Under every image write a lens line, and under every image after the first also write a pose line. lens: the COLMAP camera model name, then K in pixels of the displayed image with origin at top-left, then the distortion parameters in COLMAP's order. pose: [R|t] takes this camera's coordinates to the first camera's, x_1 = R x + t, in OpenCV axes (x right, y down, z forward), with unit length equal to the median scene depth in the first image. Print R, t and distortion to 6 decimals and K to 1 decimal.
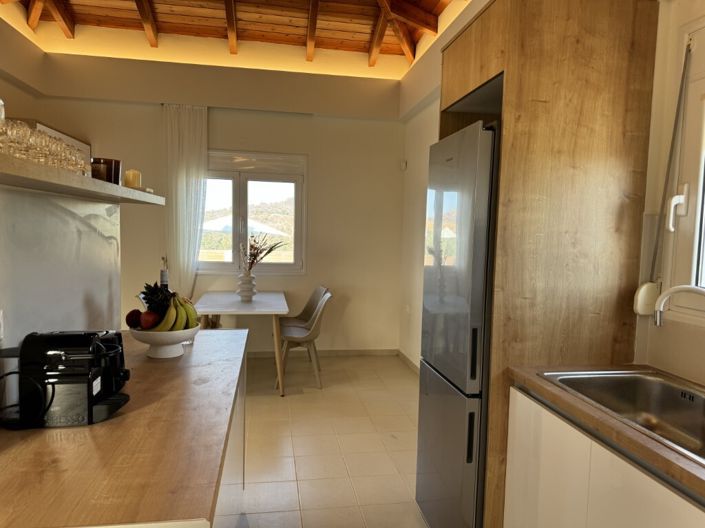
lens RADIAL K [[503.6, 0, 352.5], [0, 503.6, 264.0], [0, 0, 1]] dist [0.035183, -0.003058]
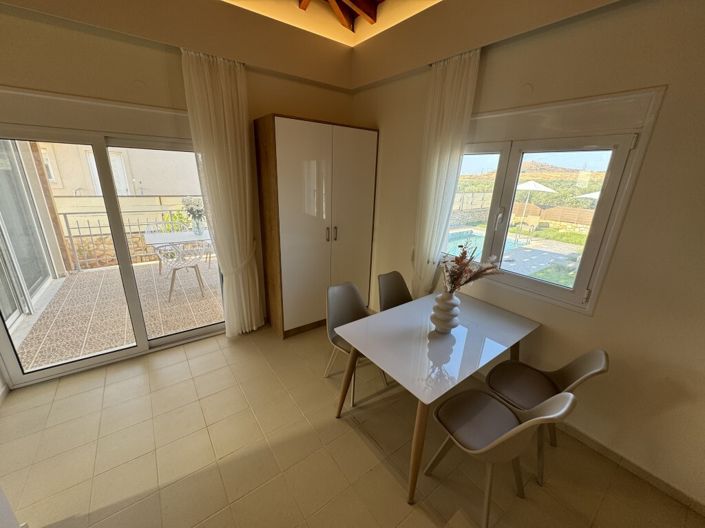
lens RADIAL K [[282.3, 0, 351.6], [0, 282.3, 265.3], [0, 0, 1]] dist [-0.001891, -0.000482]
pose [[0.460029, 0.260677, -0.848776, 0.046219], [-0.081971, 0.964319, 0.251735, -0.100008], [0.884112, -0.046230, 0.464982, 0.636577]]
